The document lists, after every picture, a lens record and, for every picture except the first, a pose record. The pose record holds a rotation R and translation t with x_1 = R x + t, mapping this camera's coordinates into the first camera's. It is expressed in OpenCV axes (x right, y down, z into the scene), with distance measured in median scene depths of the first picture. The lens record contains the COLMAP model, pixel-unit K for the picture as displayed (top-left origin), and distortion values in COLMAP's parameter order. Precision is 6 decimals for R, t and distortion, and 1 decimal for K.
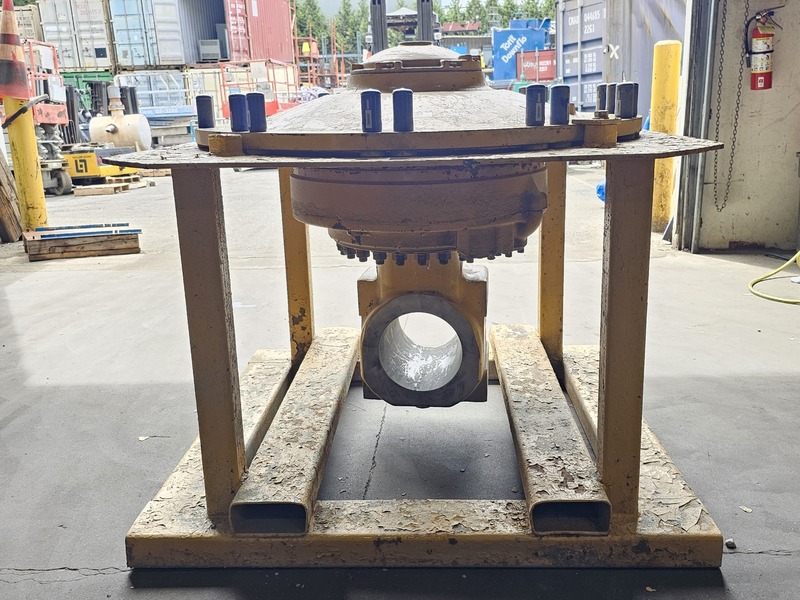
lens RADIAL K [[773.9, 0, 403.6], [0, 773.9, 304.5], [0, 0, 1]] dist [0.035527, 0.000000]
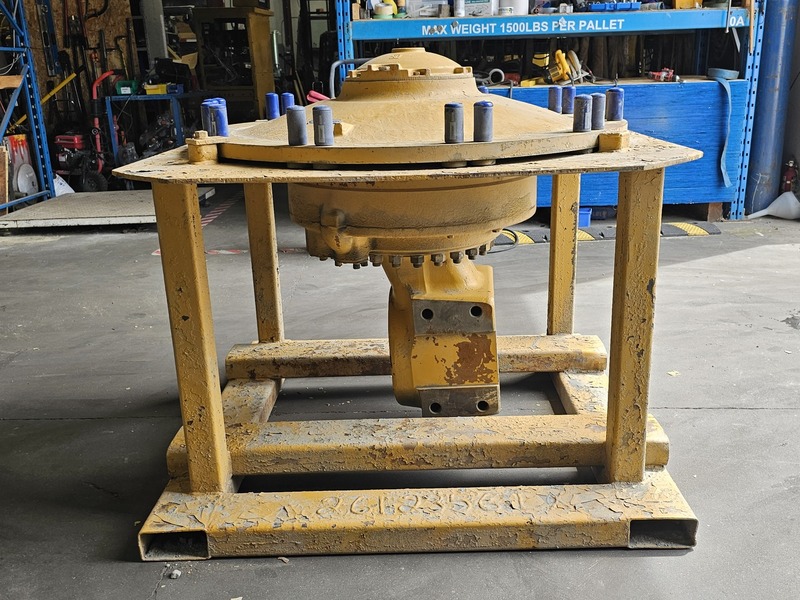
lens RADIAL K [[773.9, 0, 410.7], [0, 773.9, 311.6], [0, 0, 1]] dist [0.035527, 0.000000]
pose [[0.044062, 0.327828, -0.943710, 0.414970], [-0.239025, 0.920651, 0.308657, -0.126381], [0.970013, 0.211970, 0.118925, 0.360217]]
